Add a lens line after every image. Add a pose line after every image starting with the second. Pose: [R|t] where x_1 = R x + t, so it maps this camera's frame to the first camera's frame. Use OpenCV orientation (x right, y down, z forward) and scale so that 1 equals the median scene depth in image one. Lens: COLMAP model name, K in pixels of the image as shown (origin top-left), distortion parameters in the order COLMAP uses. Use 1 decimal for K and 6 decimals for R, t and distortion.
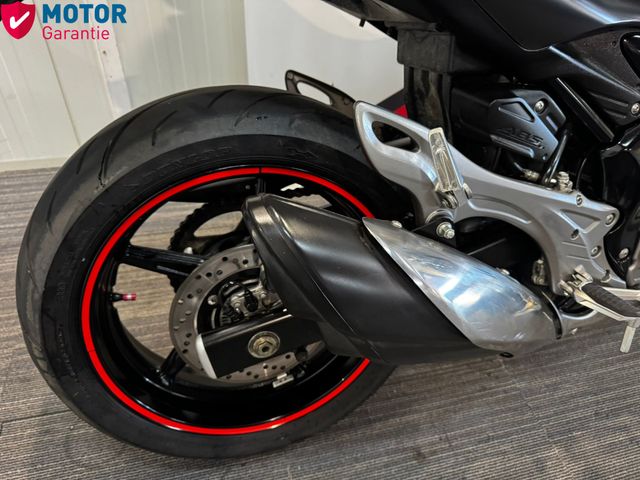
lens RADIAL K [[454.2, 0, 325.0], [0, 454.2, 241.8], [0, 0, 1]] dist [0.012759, -0.025366]
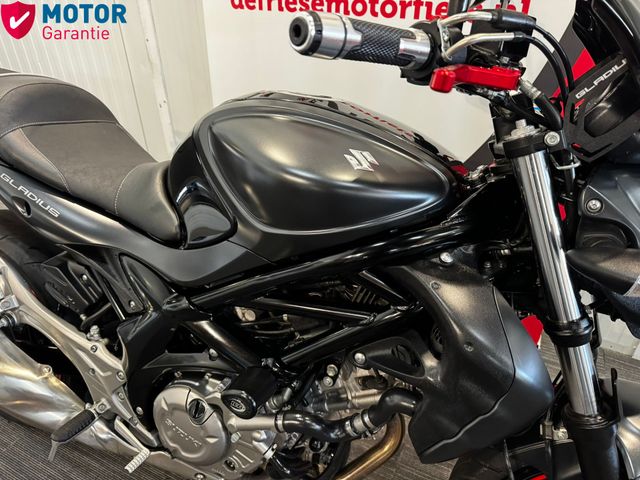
lens RADIAL K [[454.2, 0, 315.2], [0, 454.2, 234.7], [0, 0, 1]] dist [0.012759, -0.025366]
pose [[0.758014, 0.296940, -0.580725, 1.745444], [-0.391160, 0.919433, -0.040447, -0.612493], [0.521927, 0.257816, 0.813095, 0.096166]]
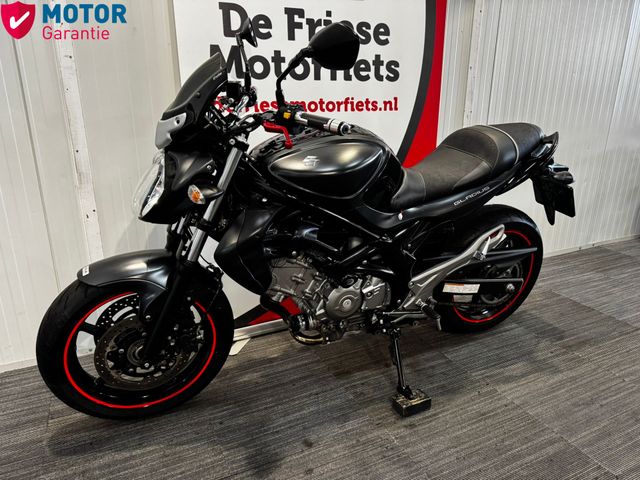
lens RADIAL K [[454.2, 0, 319.1], [0, 454.2, 238.2], [0, 0, 1]] dist [0.012759, -0.025366]
pose [[0.978887, -0.109515, 0.172588, -0.048527], [0.169314, 0.907471, -0.384486, 0.306441], [-0.114512, 0.405590, 0.906854, -0.872178]]
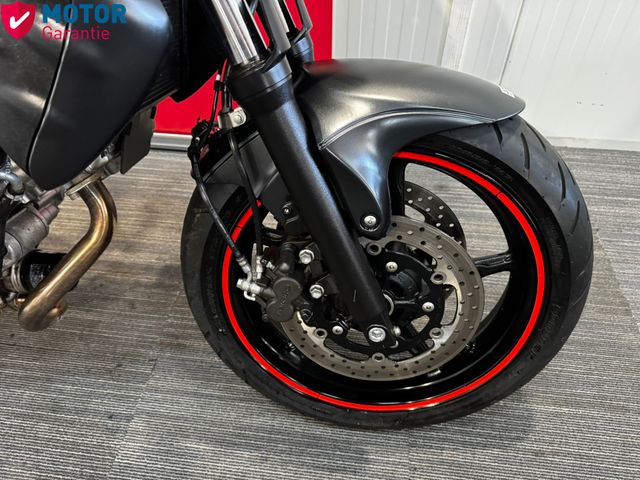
lens RADIAL K [[454.2, 0, 312.1], [0, 454.2, 230.6], [0, 0, 1]] dist [0.012759, -0.025366]
pose [[0.925497, 0.209397, -0.315607, 2.098110], [-0.200773, 0.977799, 0.059990, -0.344856], [0.321162, 0.007845, 0.946992, 0.621275]]
